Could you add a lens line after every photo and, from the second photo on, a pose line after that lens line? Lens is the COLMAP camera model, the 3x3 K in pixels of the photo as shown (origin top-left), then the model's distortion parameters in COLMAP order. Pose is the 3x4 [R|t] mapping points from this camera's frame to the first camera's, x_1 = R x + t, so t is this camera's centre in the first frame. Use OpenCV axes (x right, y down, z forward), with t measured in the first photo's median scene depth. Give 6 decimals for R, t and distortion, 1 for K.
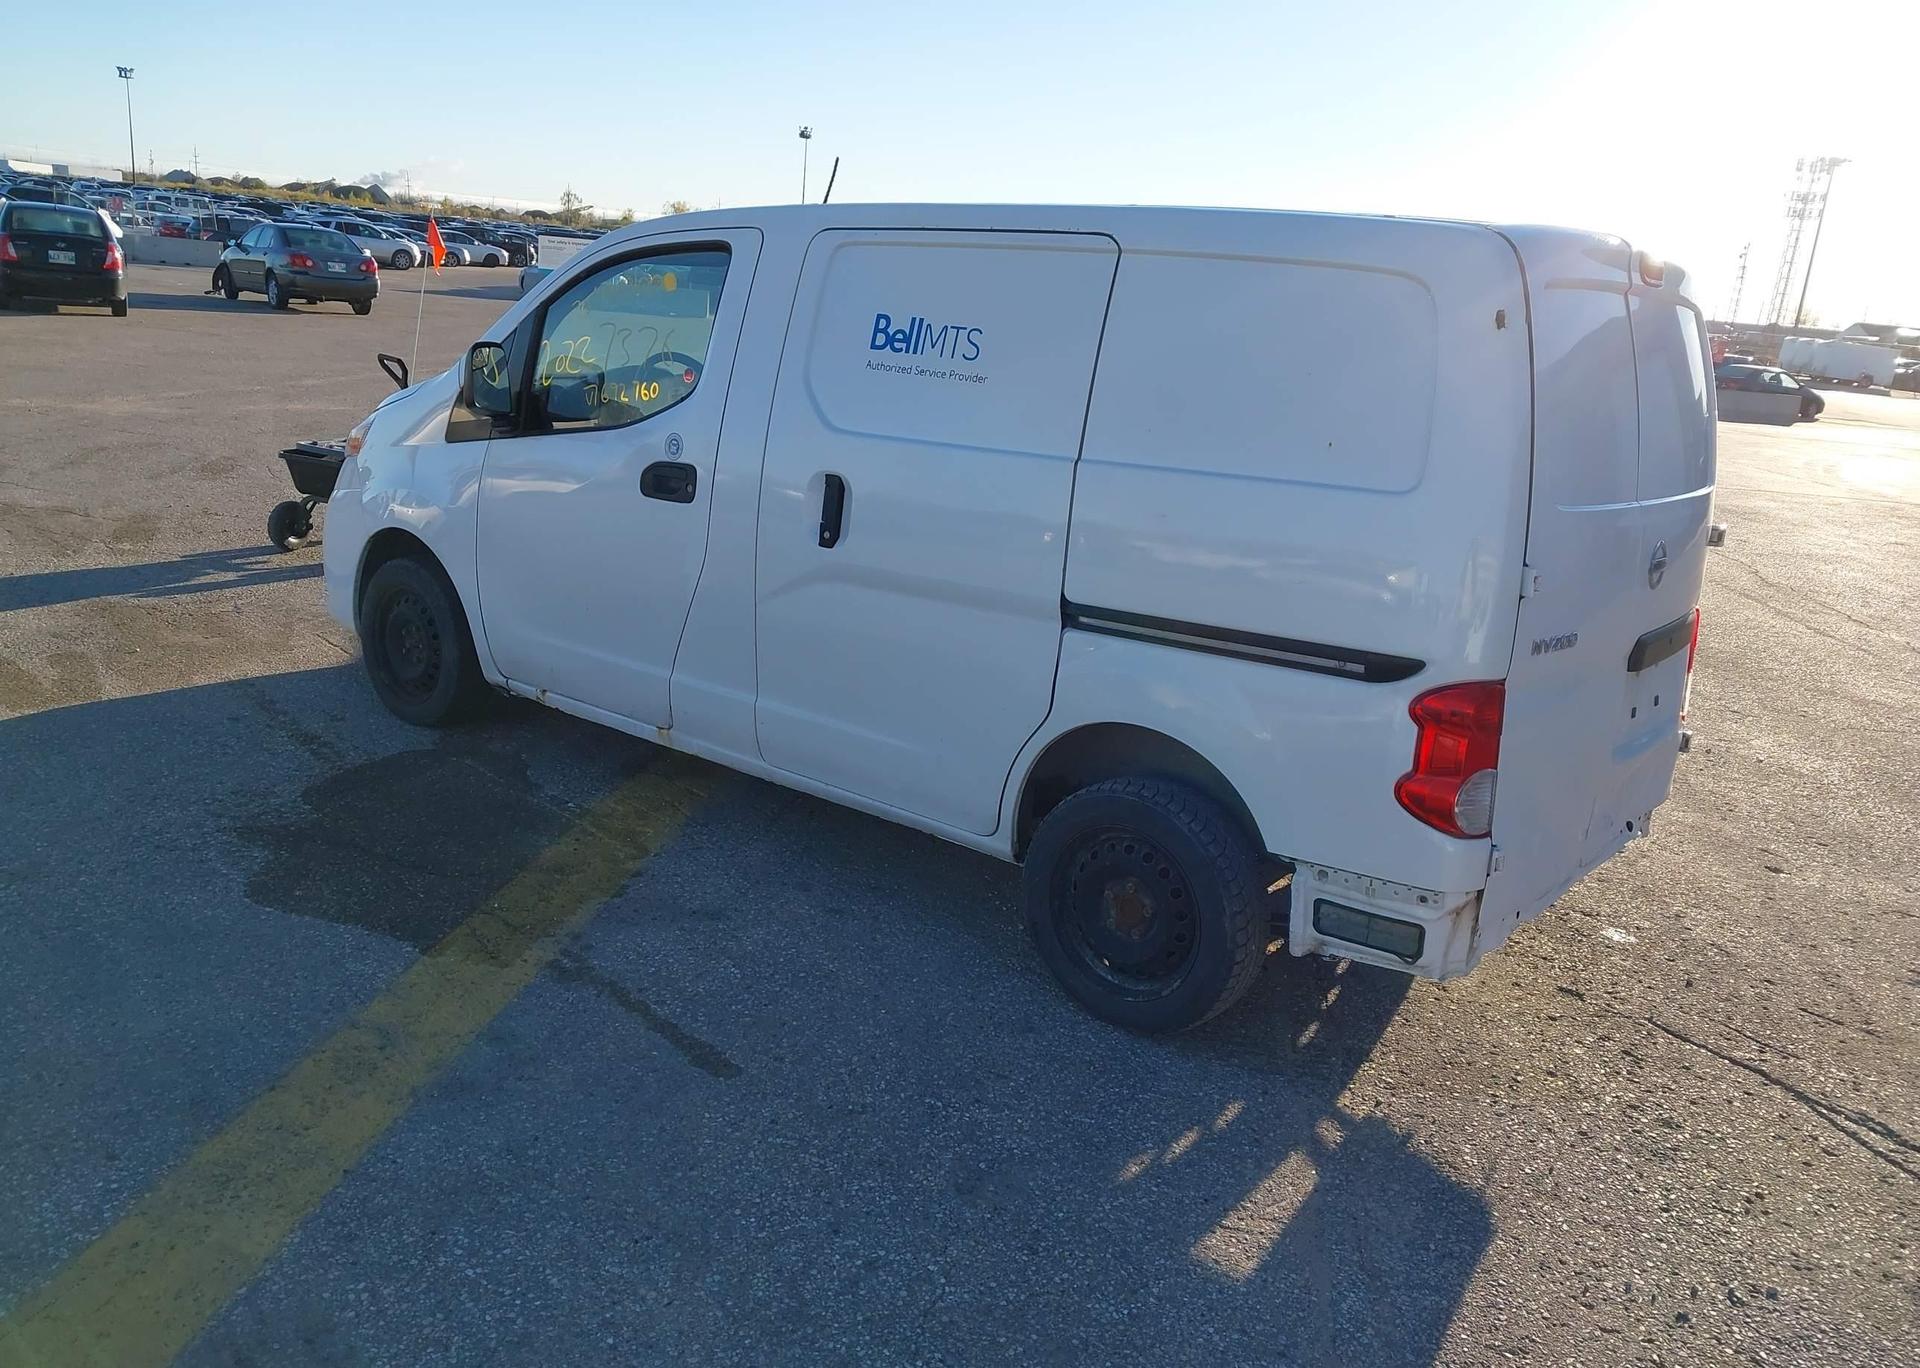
lens RADIAL K [[1506.0, 0, 961.6], [0, 1506.0, 731.6], [0, 0, 1]] dist [0.052104, -0.067806]
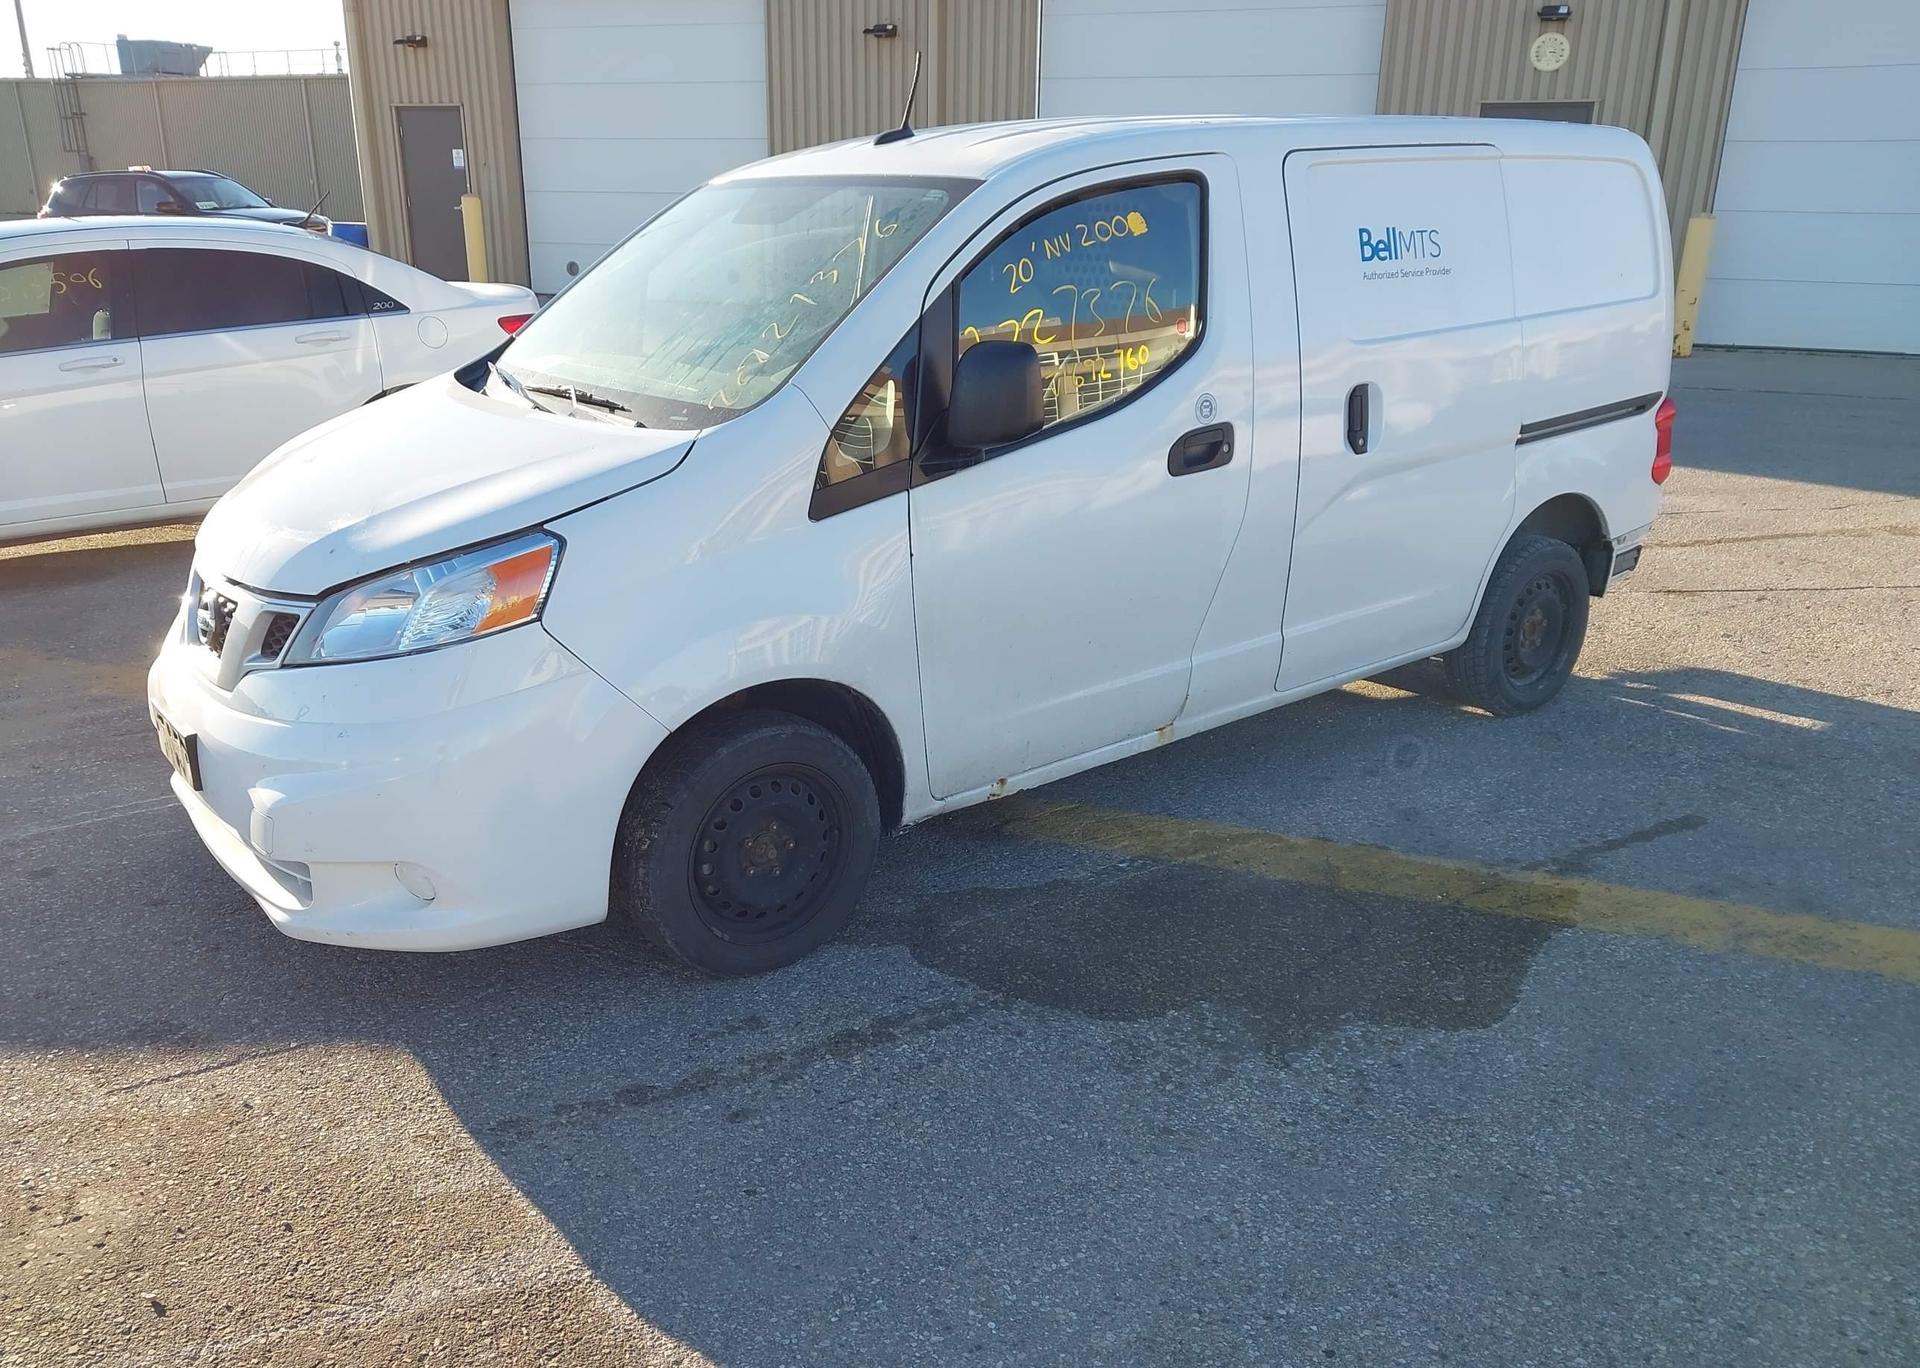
lens RADIAL K [[1519.9, 0, 953.6], [0, 1519.9, 732.5], [0, 0, 1]] dist [-0.003721, 0.011823]
pose [[0.227084, -0.409053, 0.883803, -1.232238], [0.291476, 0.894459, 0.339093, -0.409918], [-0.929233, 0.180605, 0.322347, 0.994679]]
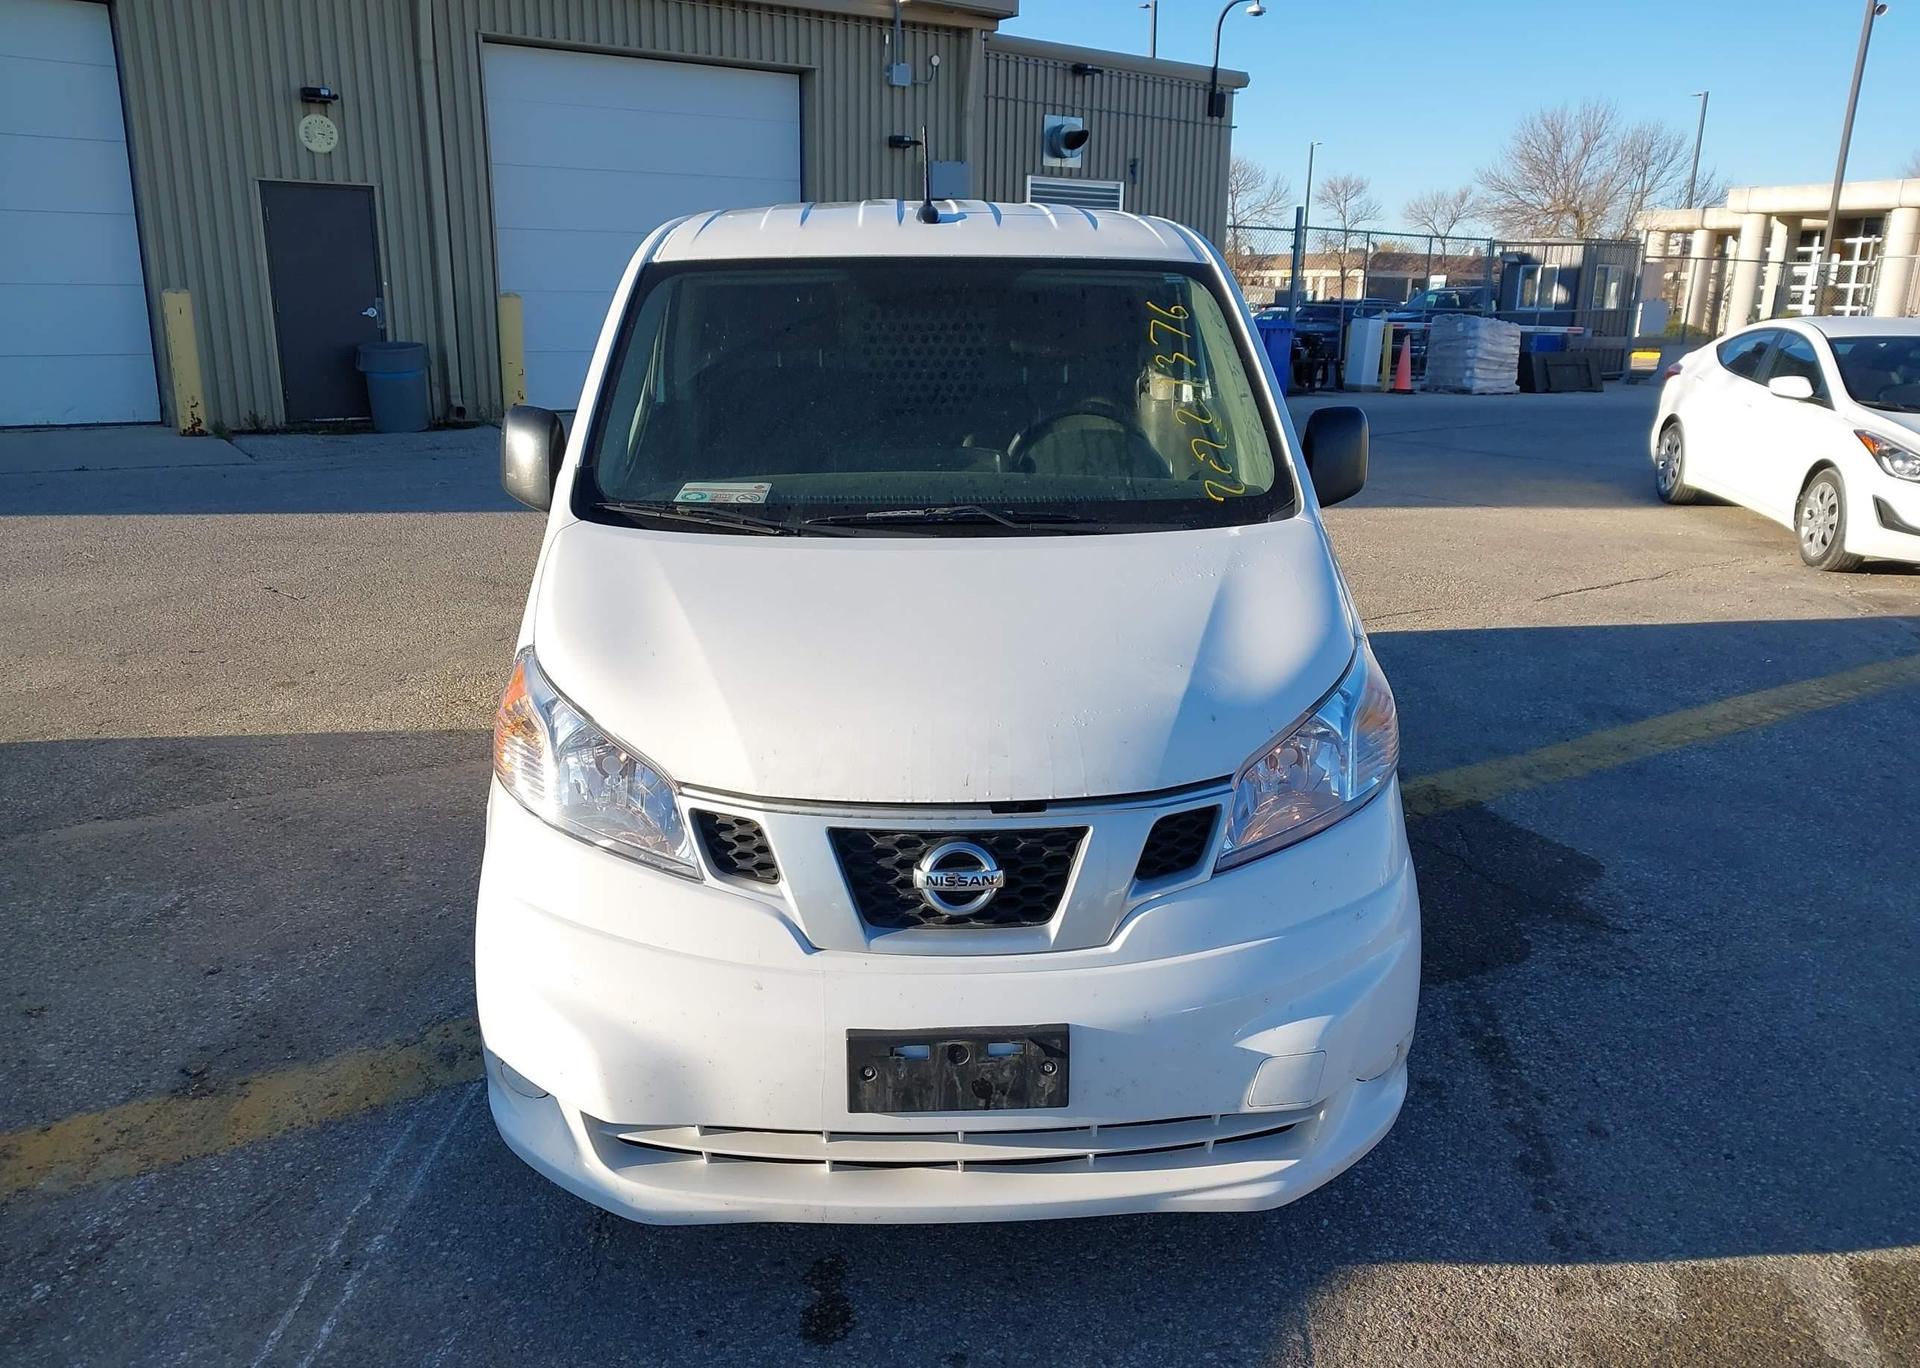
lens RADIAL K [[1529.3, 0, 961.3], [0, 1529.3, 712.6], [0, 0, 1]] dist [0.007300, -0.001185]
pose [[-0.666824, -0.291469, 0.685851, -0.929397], [0.146006, 0.851403, 0.503780, -0.660892], [-0.730772, 0.436071, -0.525180, 1.957237]]
